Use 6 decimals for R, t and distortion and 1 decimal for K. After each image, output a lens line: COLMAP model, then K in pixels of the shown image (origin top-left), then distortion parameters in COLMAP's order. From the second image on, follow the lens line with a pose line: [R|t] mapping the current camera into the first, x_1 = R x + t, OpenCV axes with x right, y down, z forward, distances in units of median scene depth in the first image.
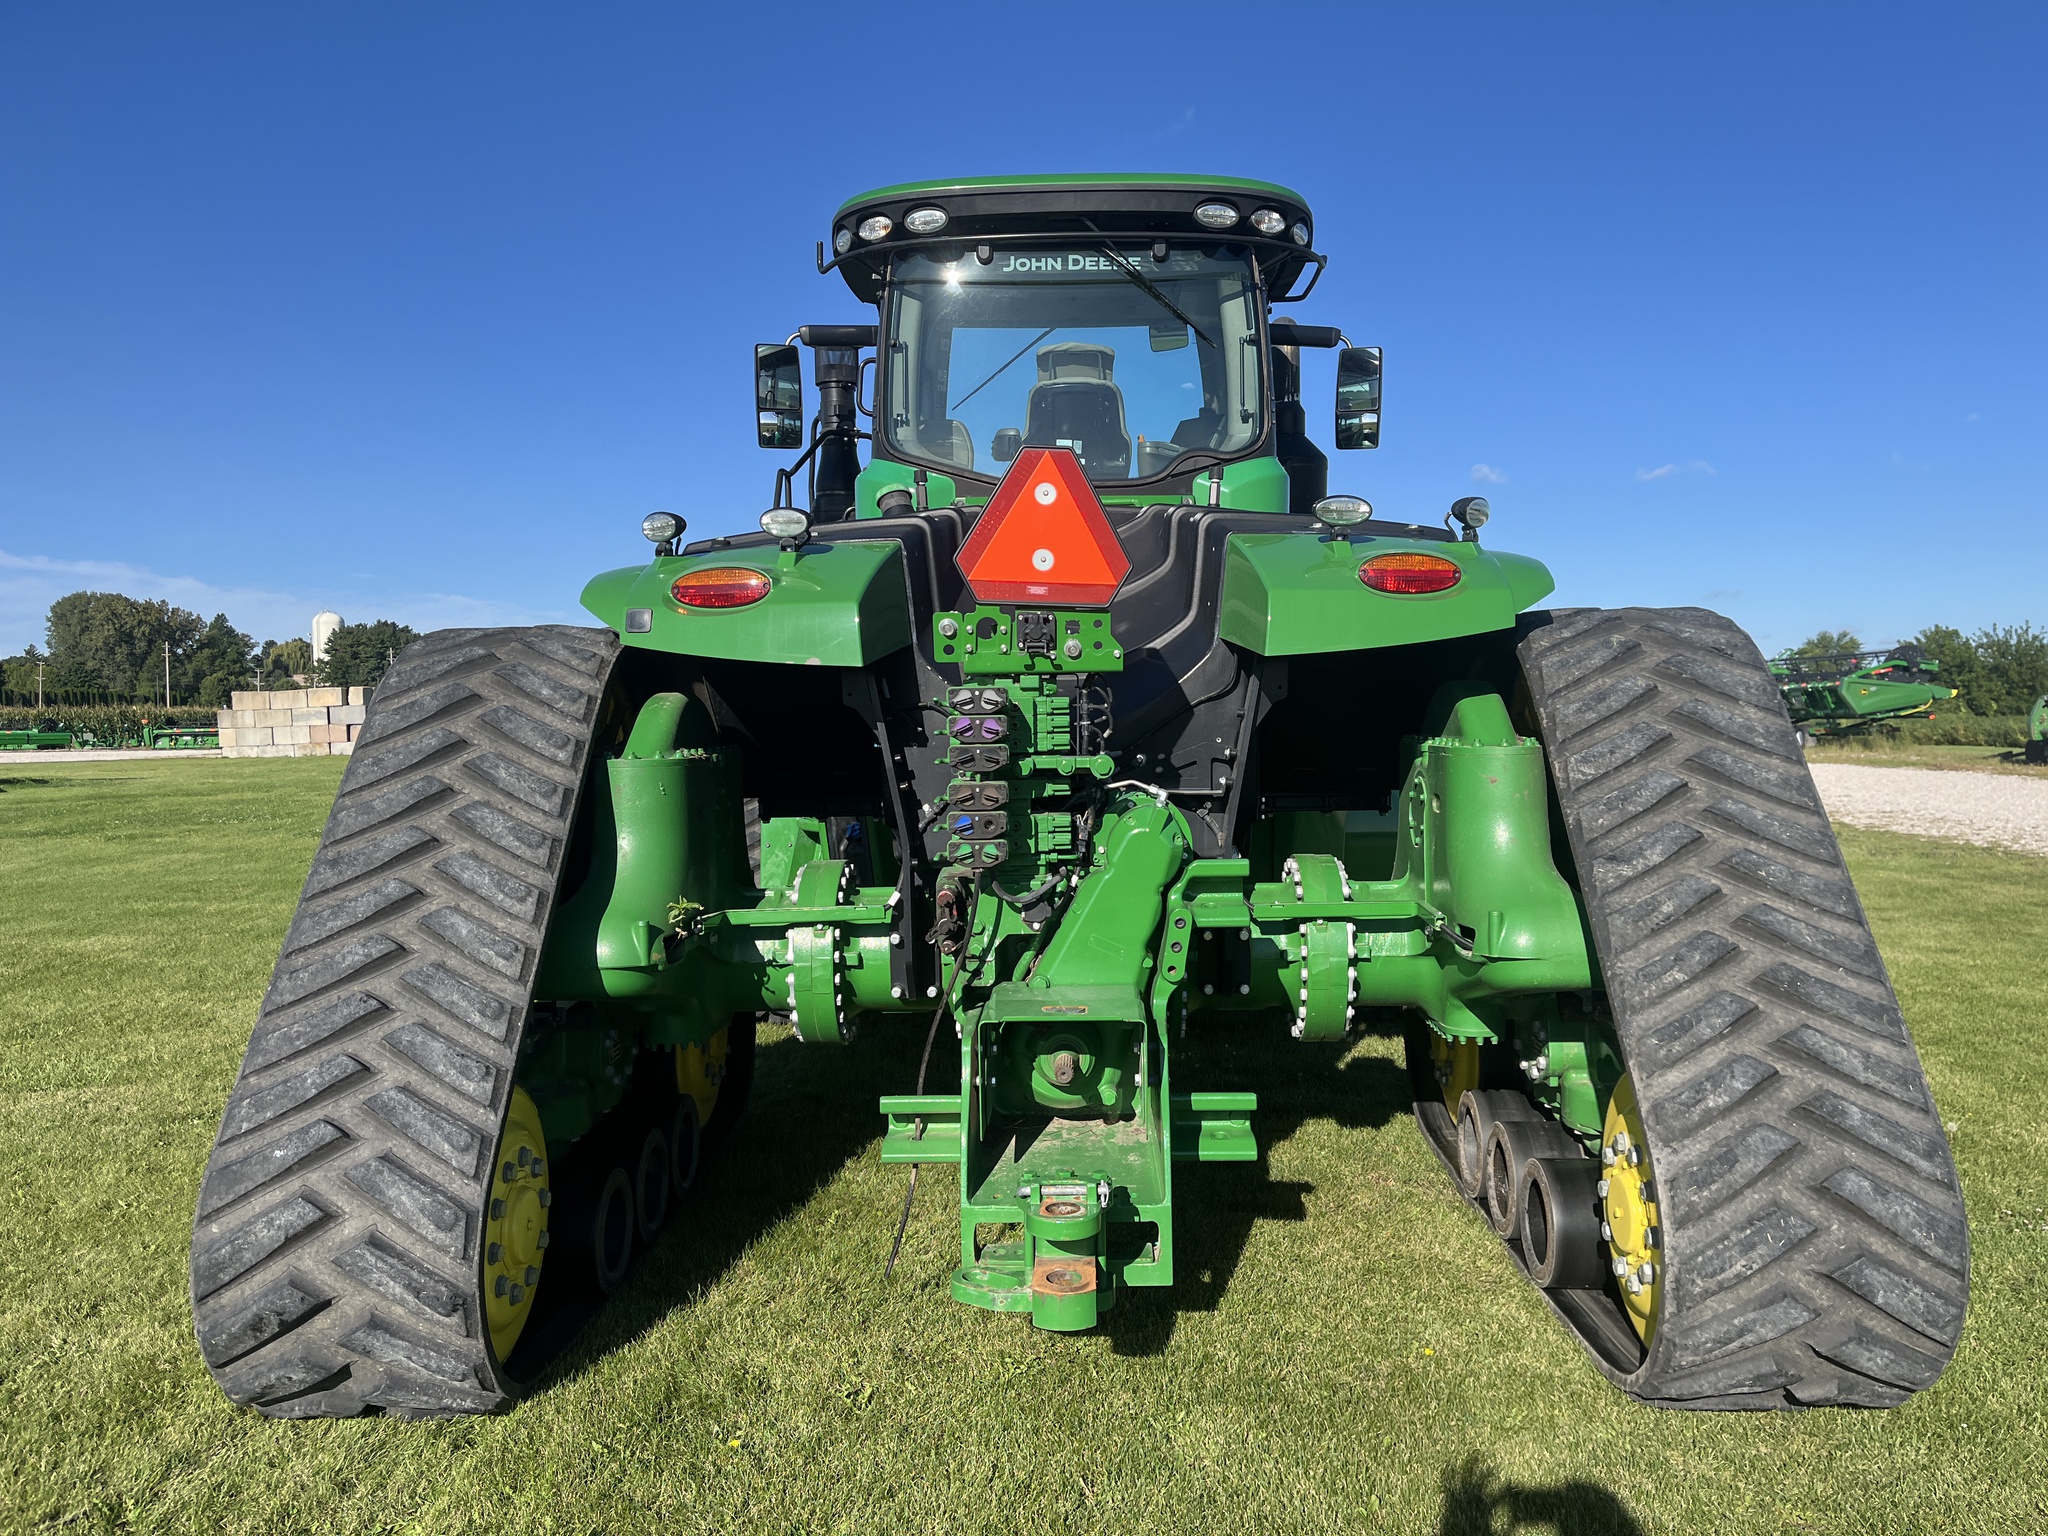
lens RADIAL K [[1611.1, 0, 1024.0], [0, 1611.1, 768.0], [0, 0, 1]] dist [0.058256, -0.003147]
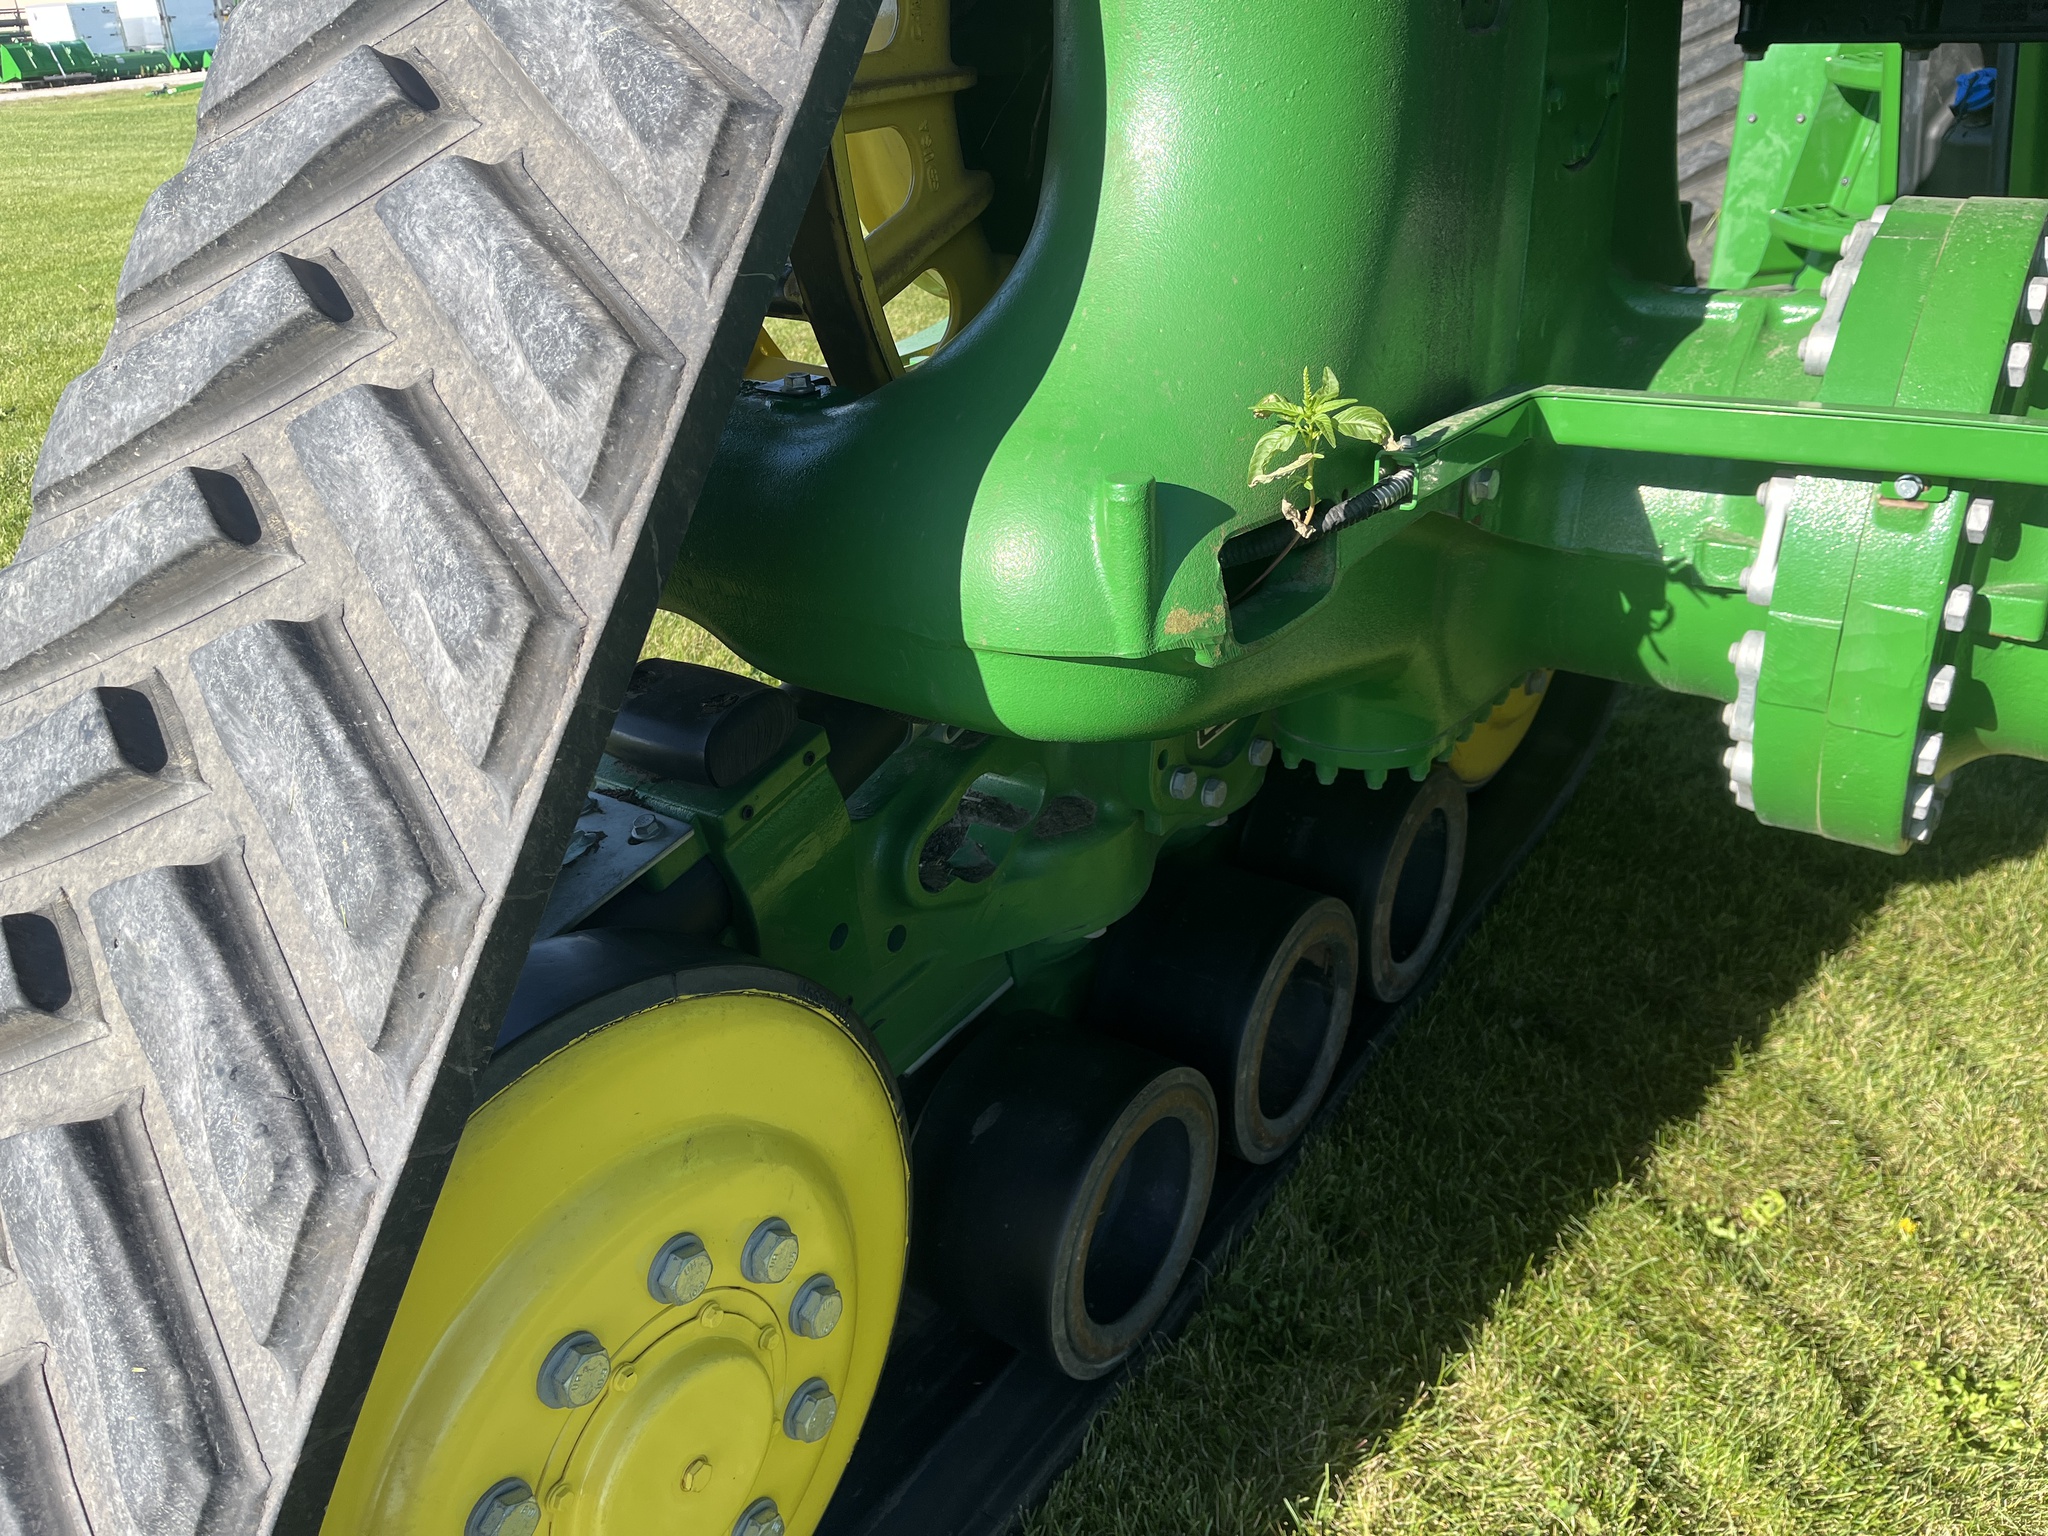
lens RADIAL K [[1601.4, 0, 1022.1], [0, 1601.4, 791.7], [0, 0, 1]] dist [0.080807, -0.118633]
pose [[0.851454, 0.210043, -0.480530, -0.112352], [0.017493, 0.904404, 0.426317, 0.030831], [0.524138, -0.371395, 0.766384, 0.714650]]
